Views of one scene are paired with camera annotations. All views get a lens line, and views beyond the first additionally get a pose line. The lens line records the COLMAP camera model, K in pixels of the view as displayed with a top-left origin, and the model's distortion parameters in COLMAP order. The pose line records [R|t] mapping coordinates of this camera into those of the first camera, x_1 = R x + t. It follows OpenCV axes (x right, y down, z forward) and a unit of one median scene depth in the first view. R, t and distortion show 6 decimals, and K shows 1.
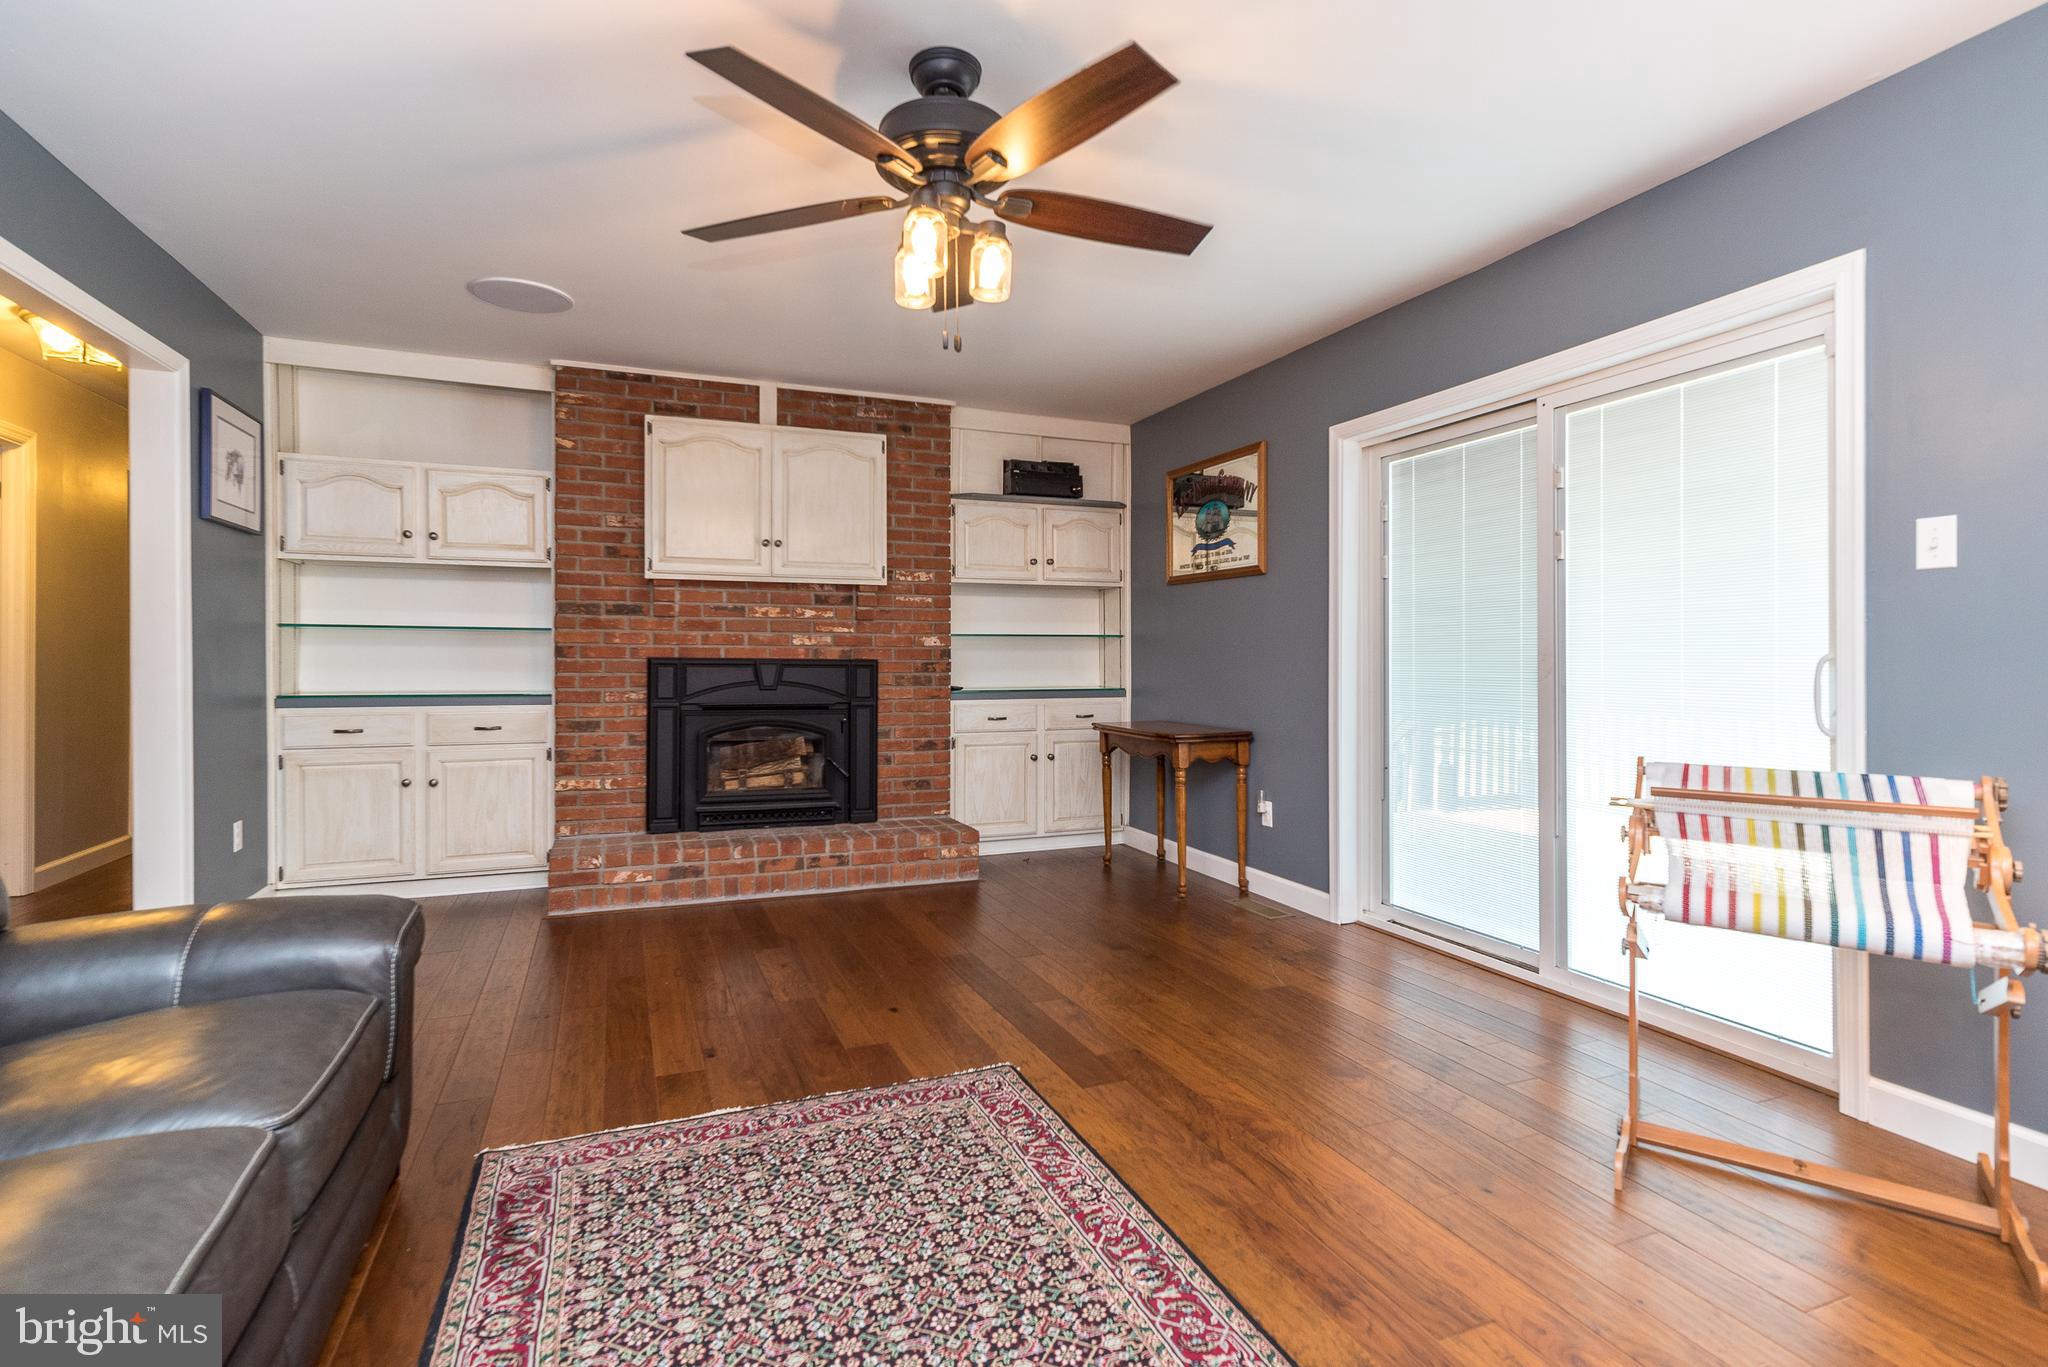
lens RADIAL K [[994.4, 0, 1023.4], [0, 994.4, 662.2], [0, 0, 1]] dist [-0.000074, -0.000591]
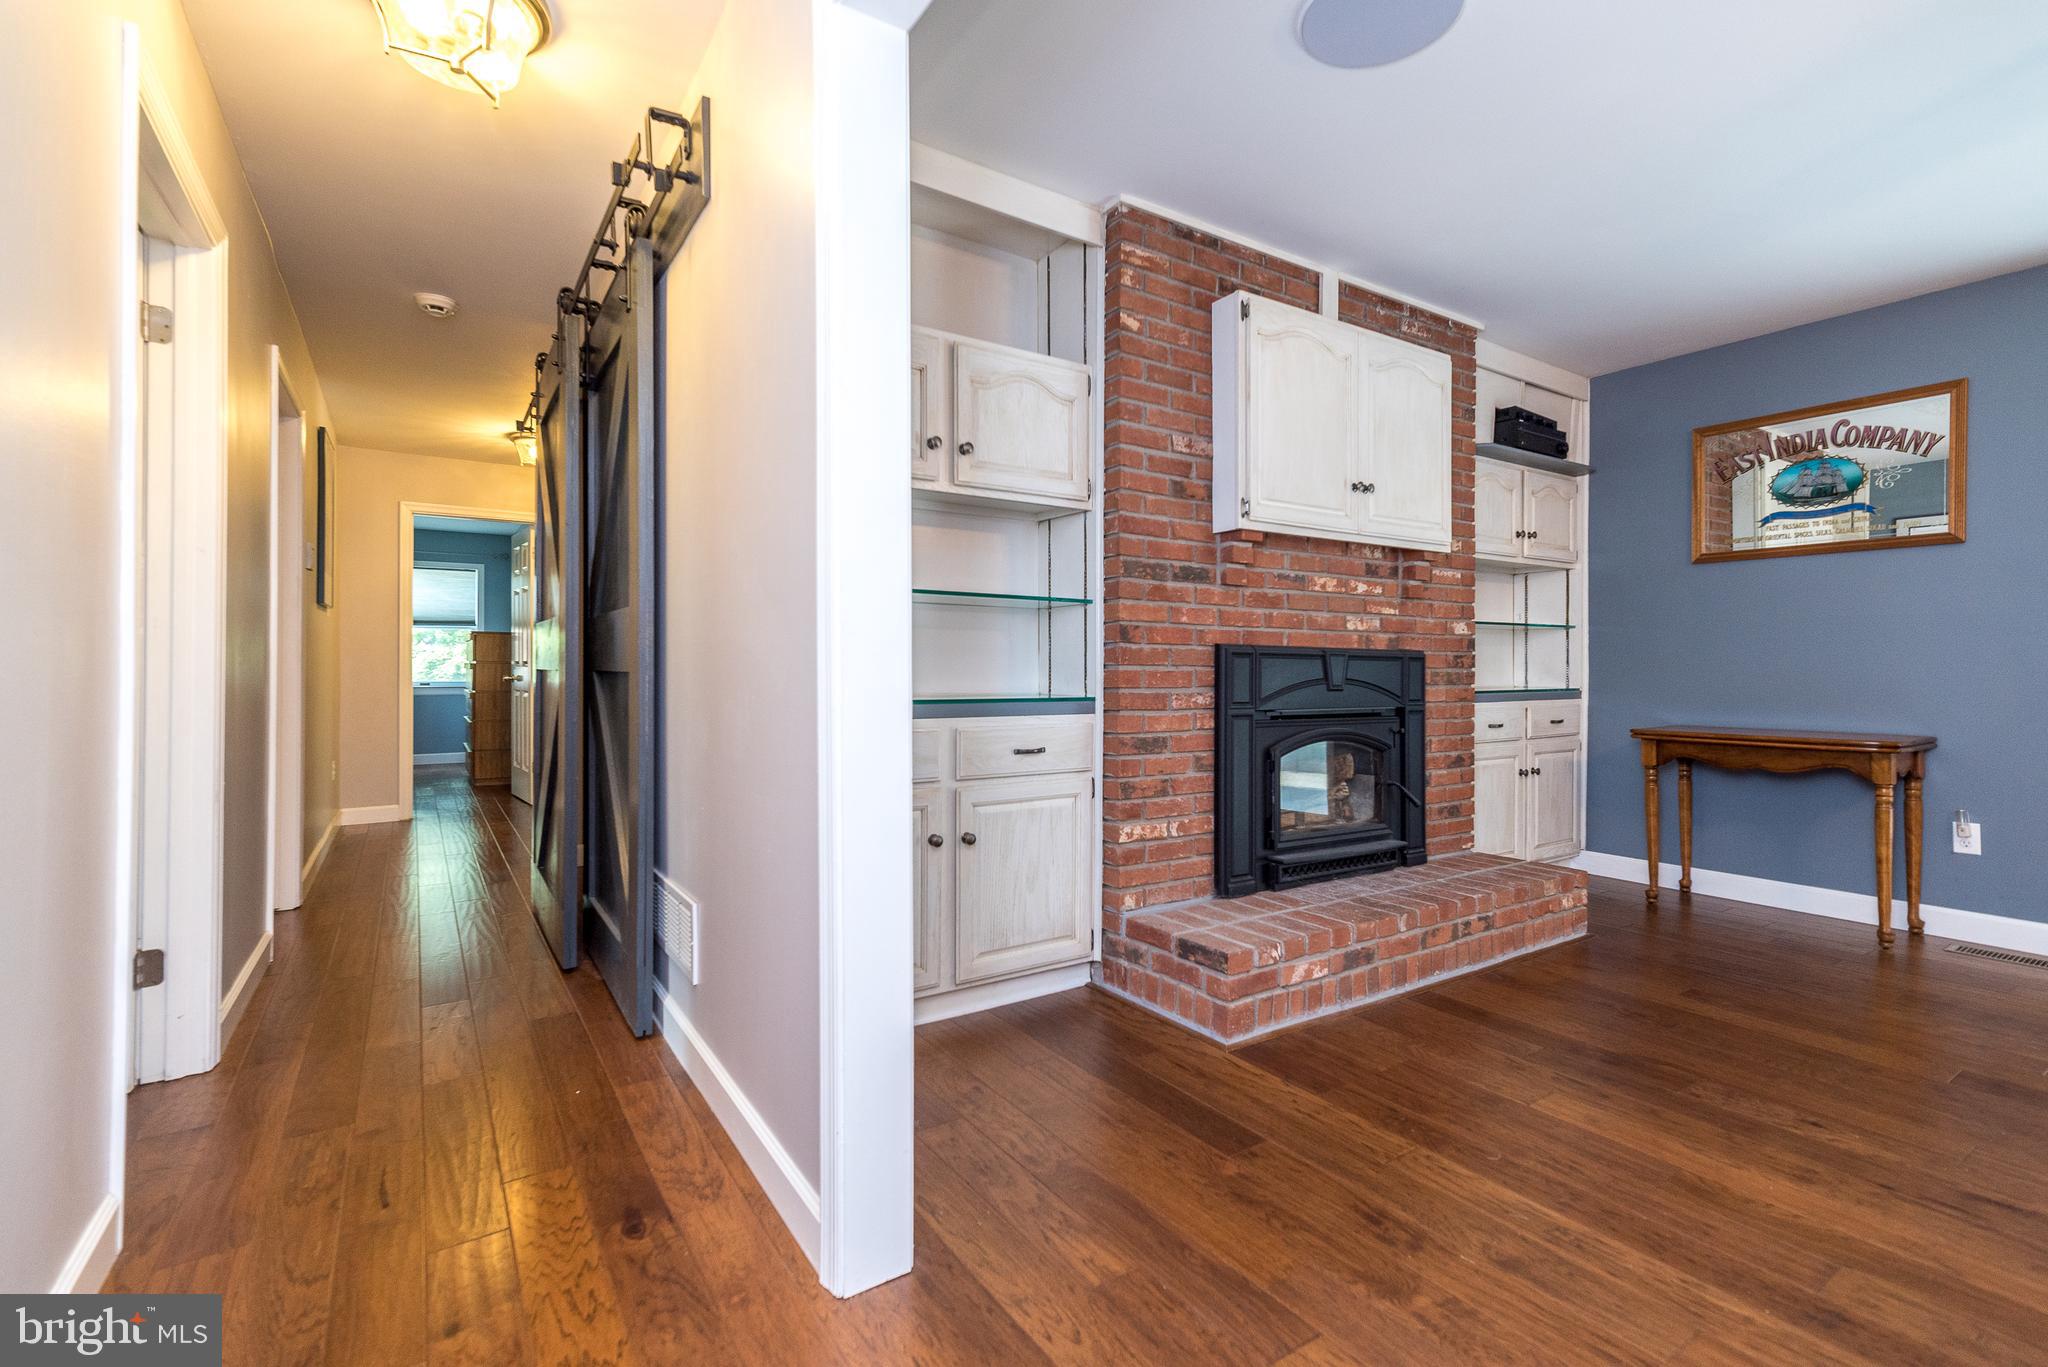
lens RADIAL K [[916.2, 0, 1024.1], [0, 916.2, 671.4], [0, 0, 1]] dist [0.000714, 0.000064]
pose [[0.980784, -0.002678, 0.195079, -0.630592], [0.003229, 0.999992, -0.002509, 0.015044], [-0.195070, 0.003091, 0.980784, 0.396496]]
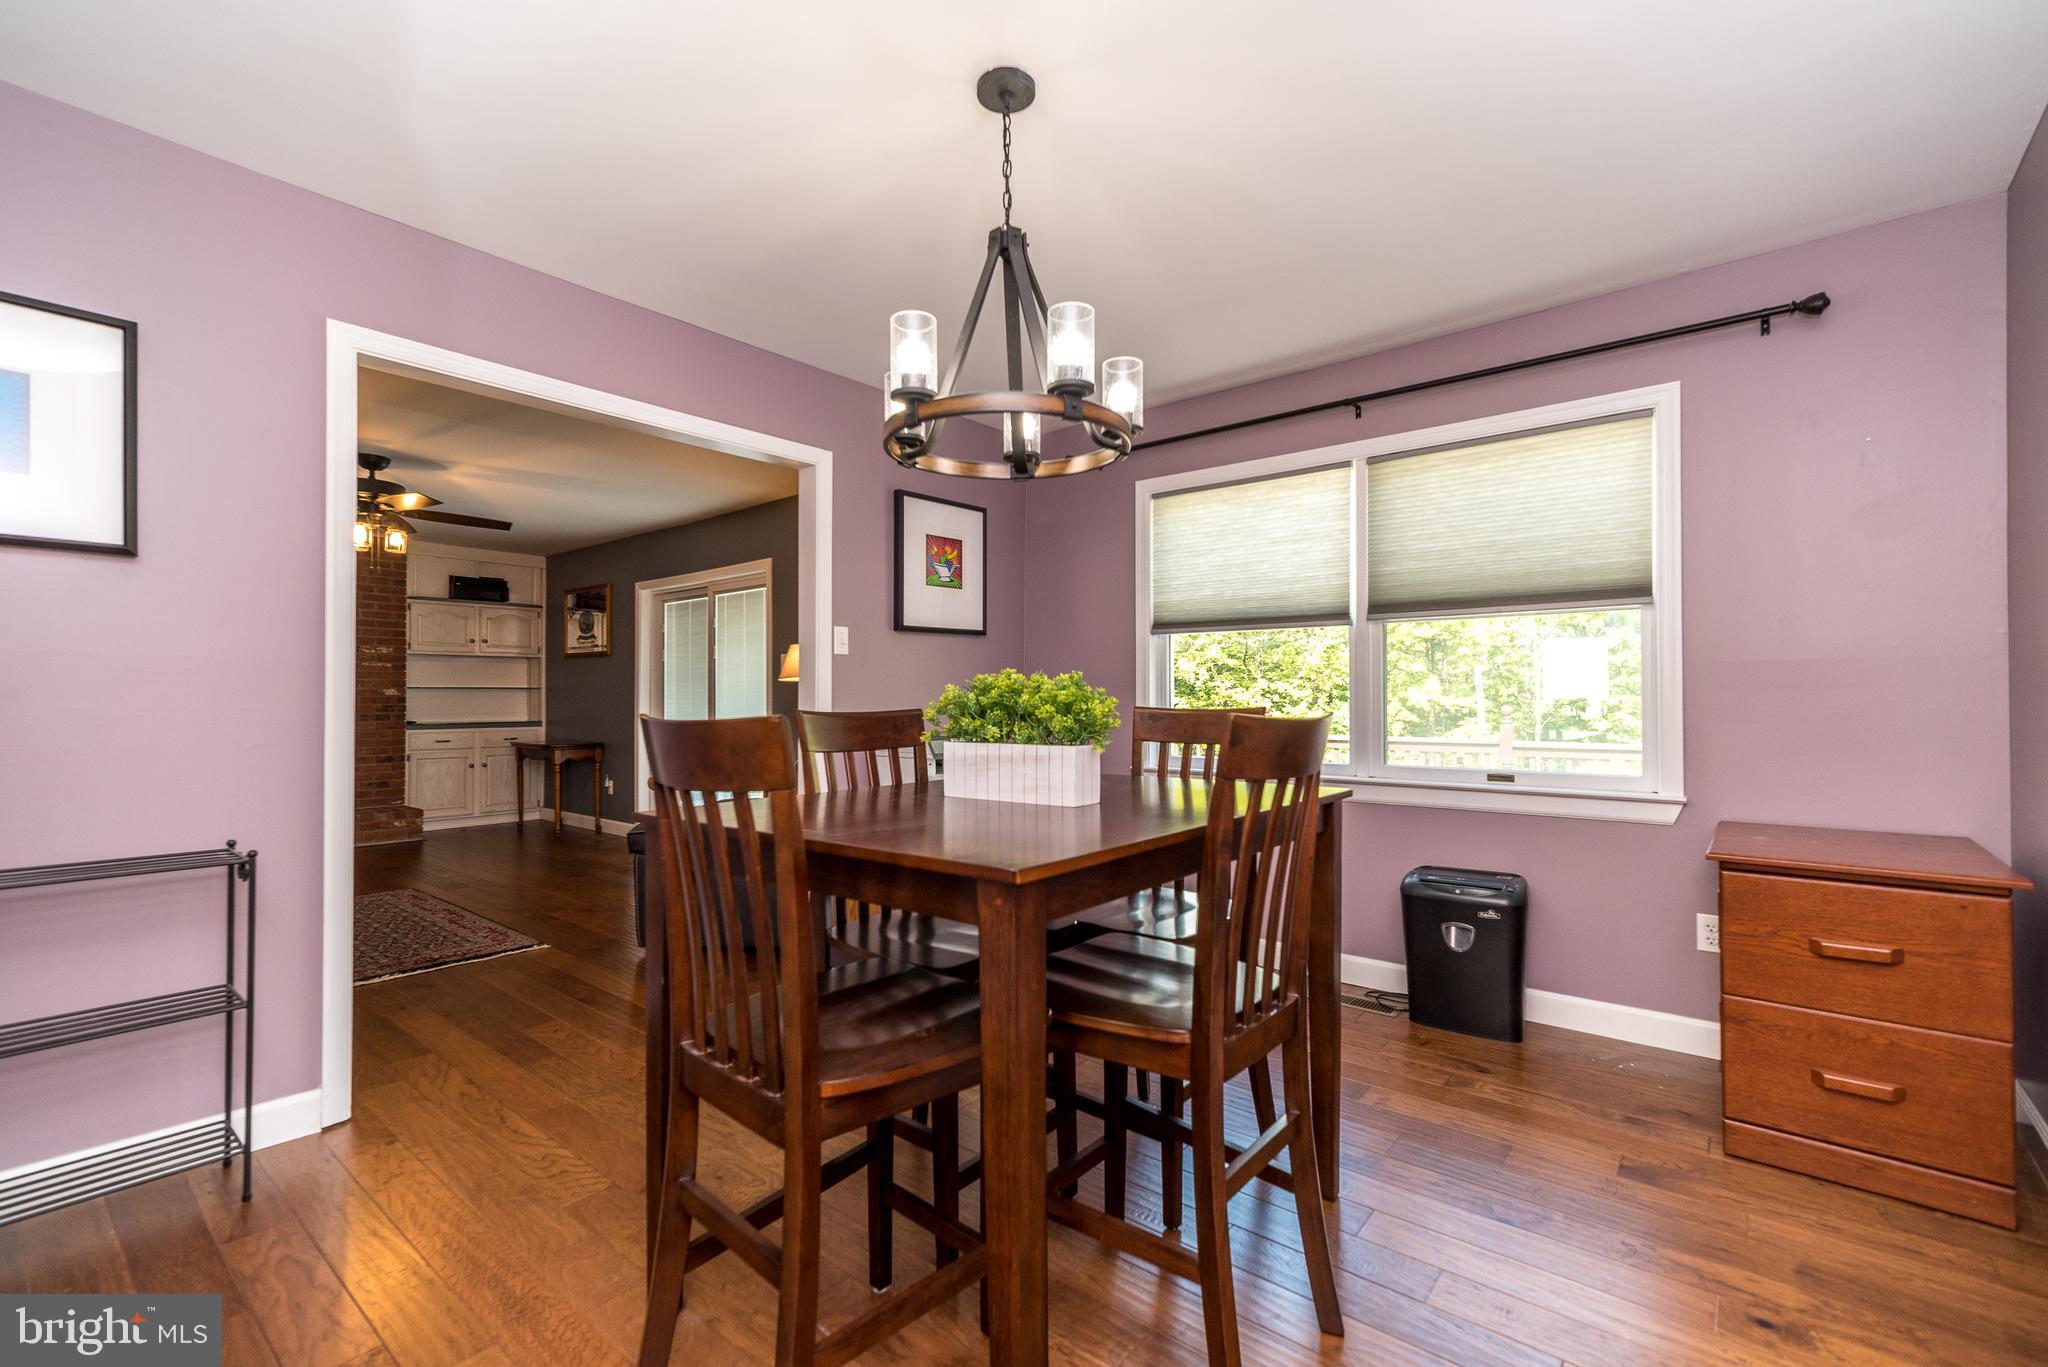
lens RADIAL K [[889.9, 0, 1030.2], [0, 889.9, 682.2], [0, 0, 1]] dist [-0.000256, -0.000077]
pose [[0.881314, 0.005049, 0.472504, 0.144623], [0.006158, 0.999735, -0.022169, 0.000912], [-0.472491, 0.022448, 0.881050, -0.764827]]
